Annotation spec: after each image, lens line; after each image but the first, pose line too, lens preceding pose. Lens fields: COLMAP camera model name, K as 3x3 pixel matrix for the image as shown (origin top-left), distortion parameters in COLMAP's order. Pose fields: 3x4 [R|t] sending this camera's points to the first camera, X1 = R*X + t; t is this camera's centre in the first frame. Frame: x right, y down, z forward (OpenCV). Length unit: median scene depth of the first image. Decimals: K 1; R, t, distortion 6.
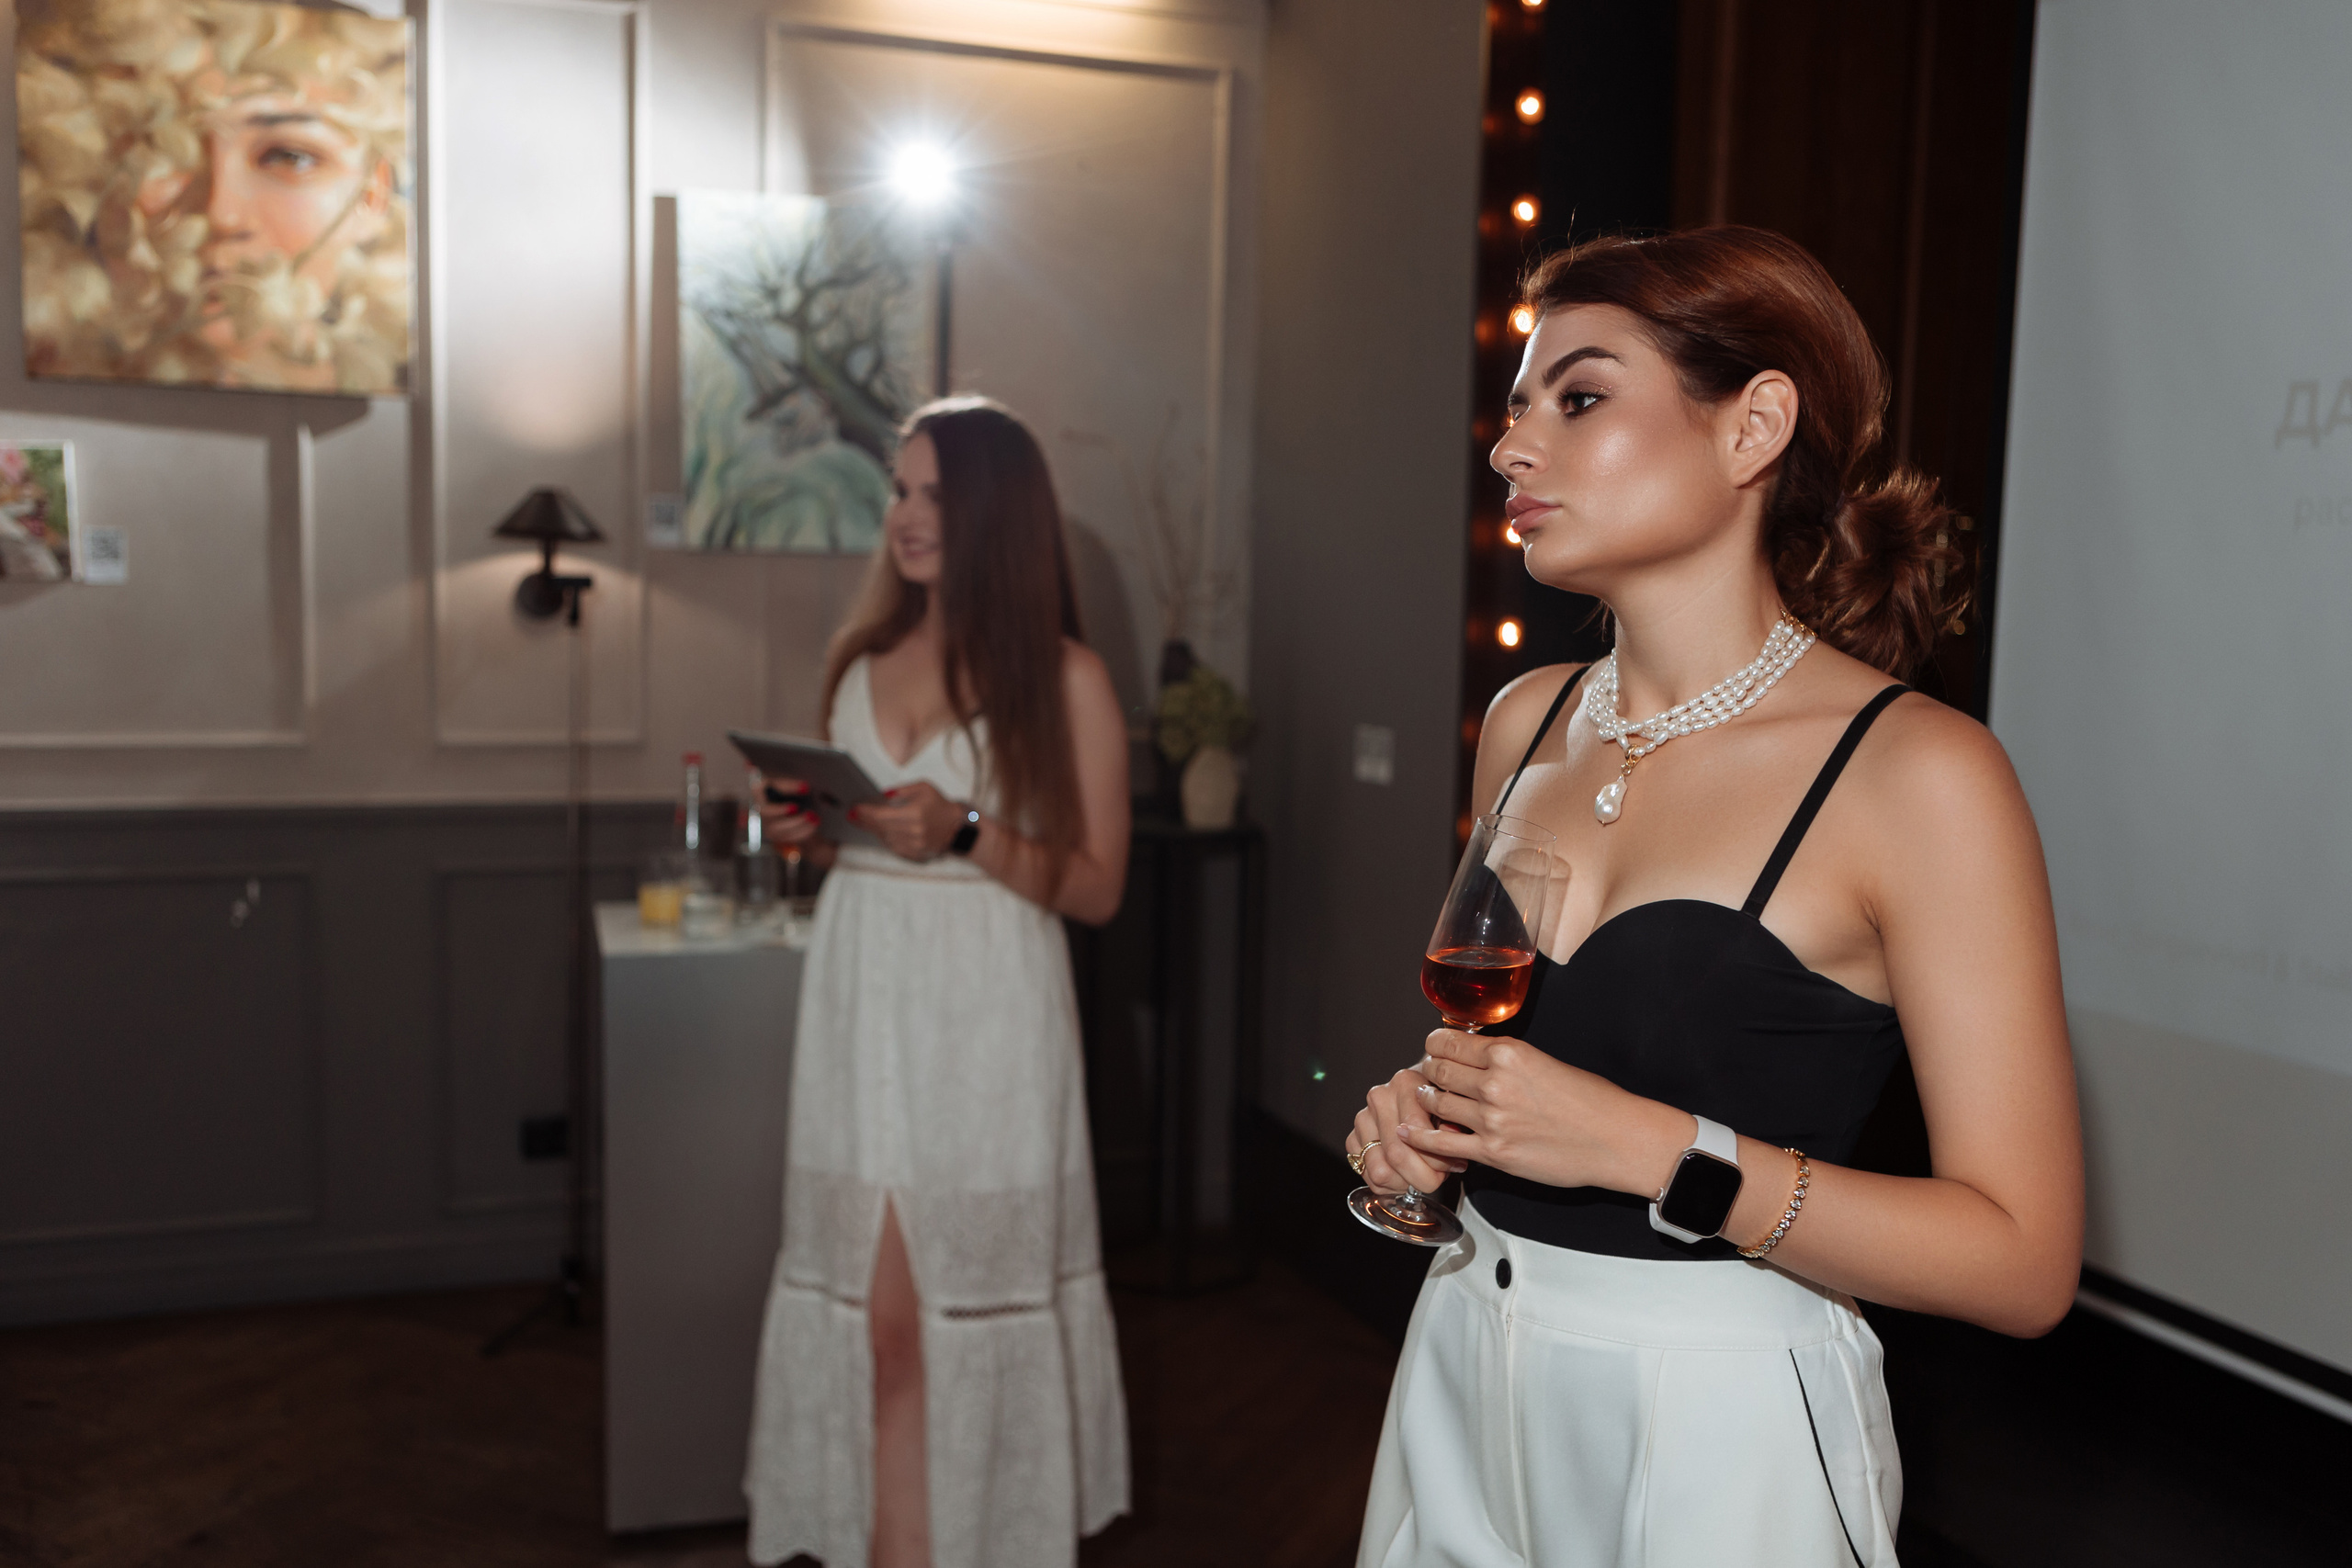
lens RADIAL K [[2344.4, 0, 1177.9], [0, 2344.4, 775.5], [0, 0, 1]] dist [-0.009775, 0.041395]
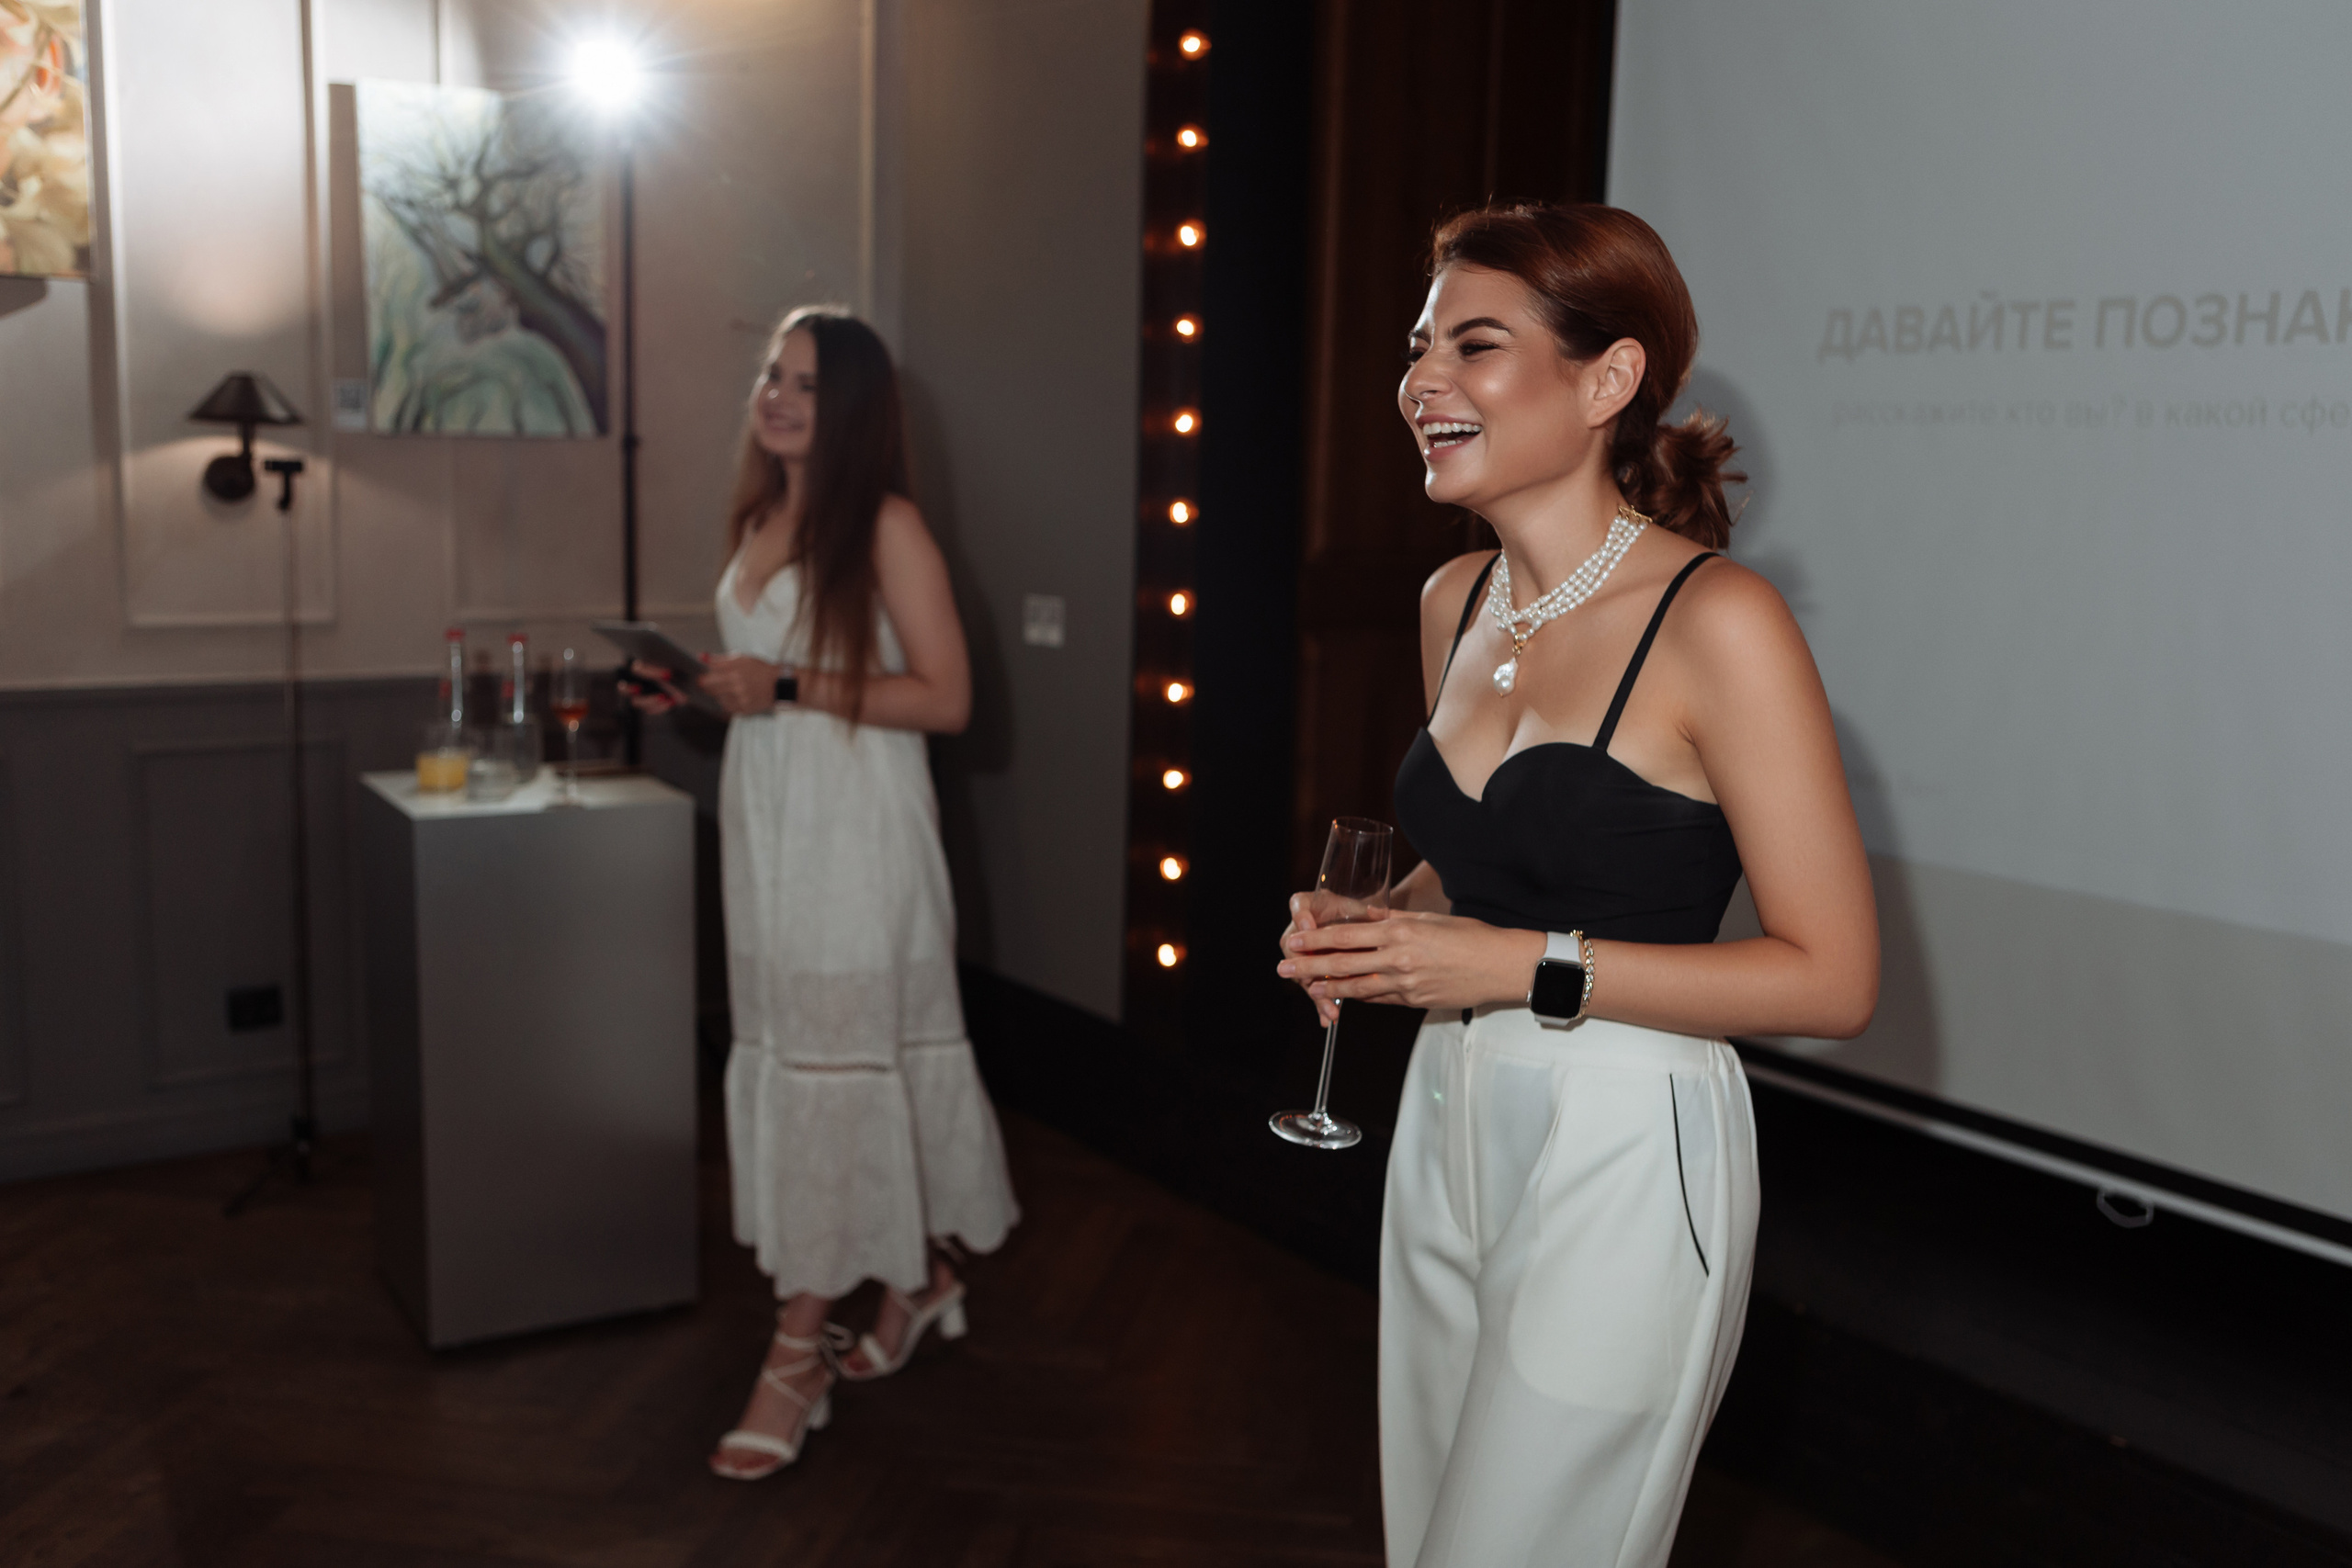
lens RADIAL K [[2344.4, 0, 1177.9], [0, 2344.4, 775.5], [0, 0, 1]] dist [-0.009775, 0.041395]
pose [[0.965311, -0.035137, 0.258727, -0.141602], [0.018674, 0.997657, 0.065815, -0.007503], [-0.260433, -0.058701, 0.963706, -0.094964]]
